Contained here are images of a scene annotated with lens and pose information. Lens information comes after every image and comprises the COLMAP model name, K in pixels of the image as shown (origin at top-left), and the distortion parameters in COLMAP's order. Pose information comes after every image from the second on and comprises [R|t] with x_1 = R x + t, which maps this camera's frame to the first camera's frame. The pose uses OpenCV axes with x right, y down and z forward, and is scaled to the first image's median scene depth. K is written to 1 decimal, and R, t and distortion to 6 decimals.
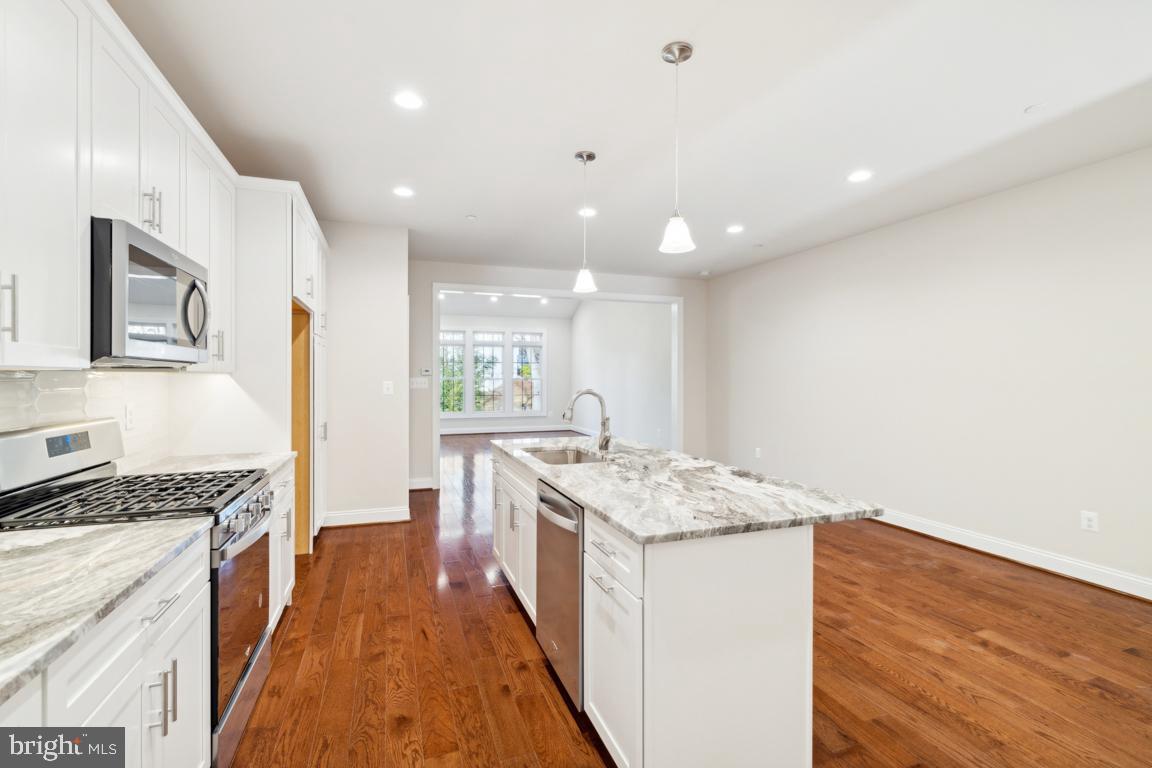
lens RADIAL K [[530.8, 0, 579.2], [0, 530.8, 378.9], [0, 0, 1]] dist [-0.004598, 0.000022]
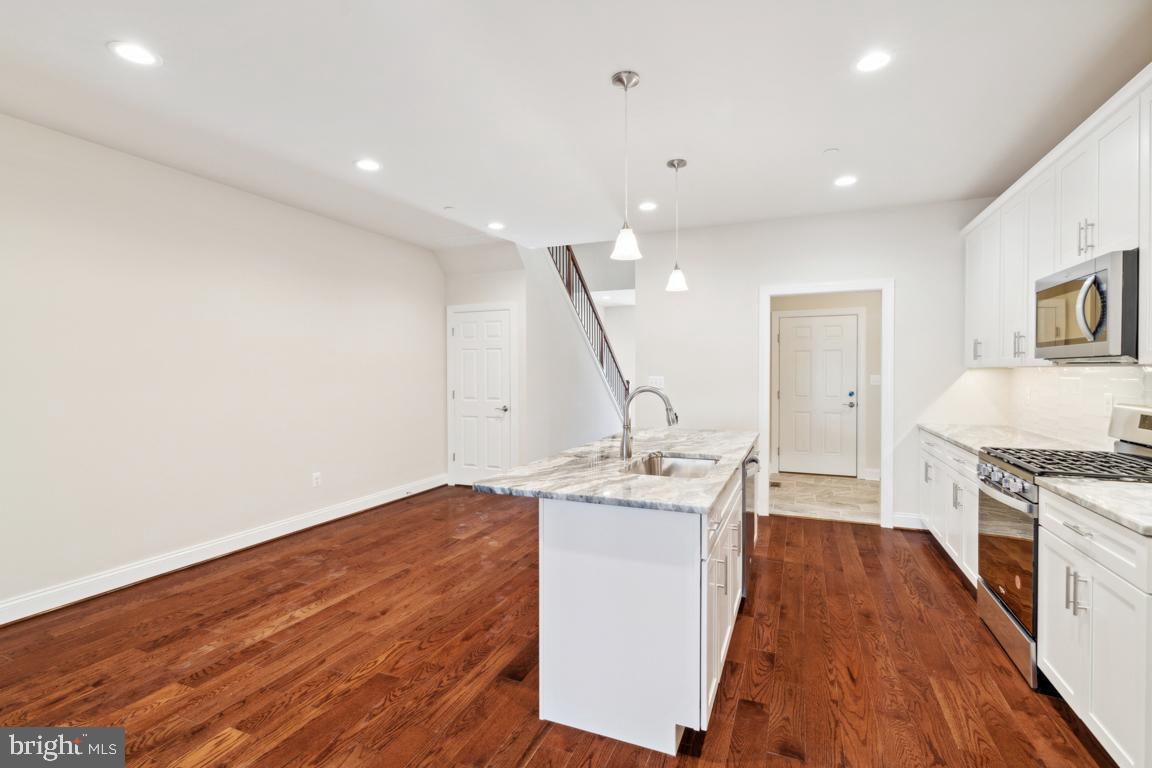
lens RADIAL K [[530.8, 0, 581.2], [0, 530.8, 378.3], [0, 0, 1]] dist [-0.004598, 0.000022]
pose [[-0.740968, -0.007407, 0.671500, -0.472819], [0.003481, 0.999883, 0.014870, -0.005194], [-0.671532, 0.013356, -0.740855, 1.685179]]
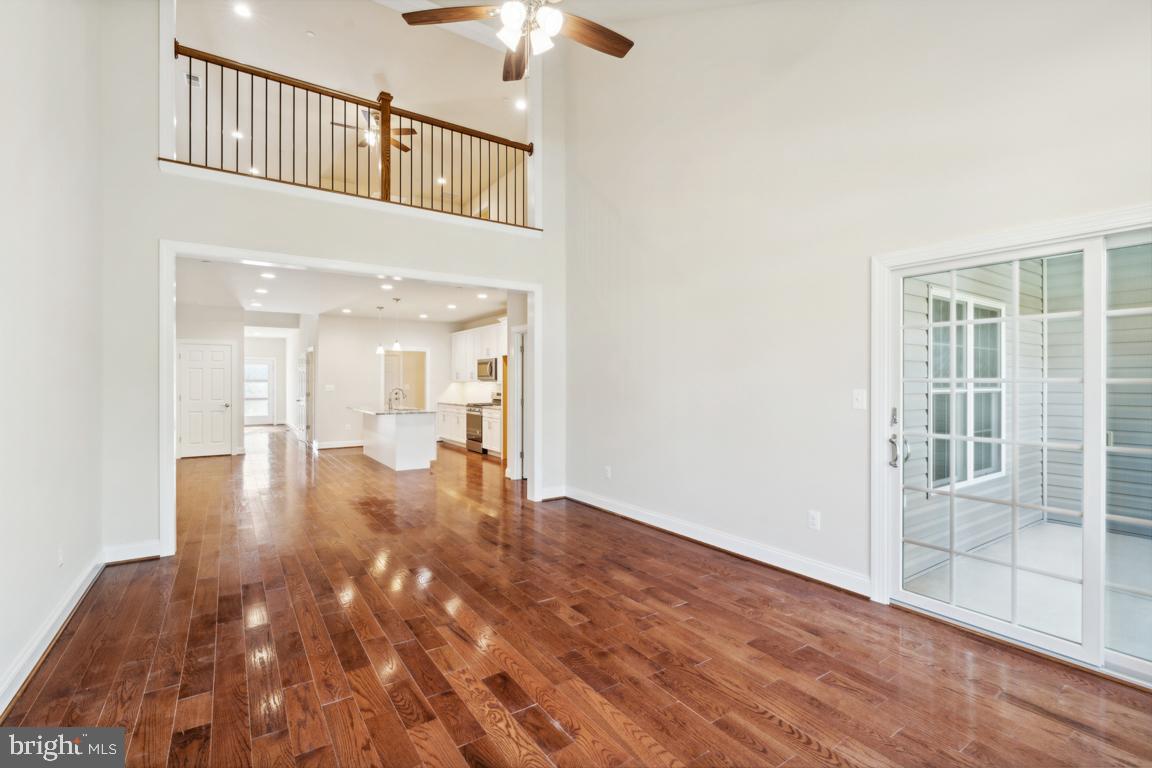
lens RADIAL K [[530.8, 0, 576.0], [0, 530.8, 383.3], [0, 0, 1]] dist [-0.004598, 0.000022]
pose [[-0.967744, -0.000761, -0.251935, -0.205781], [-0.001684, 0.999993, 0.003452, -0.012011], [0.251931, 0.003765, -0.967738, 3.885091]]
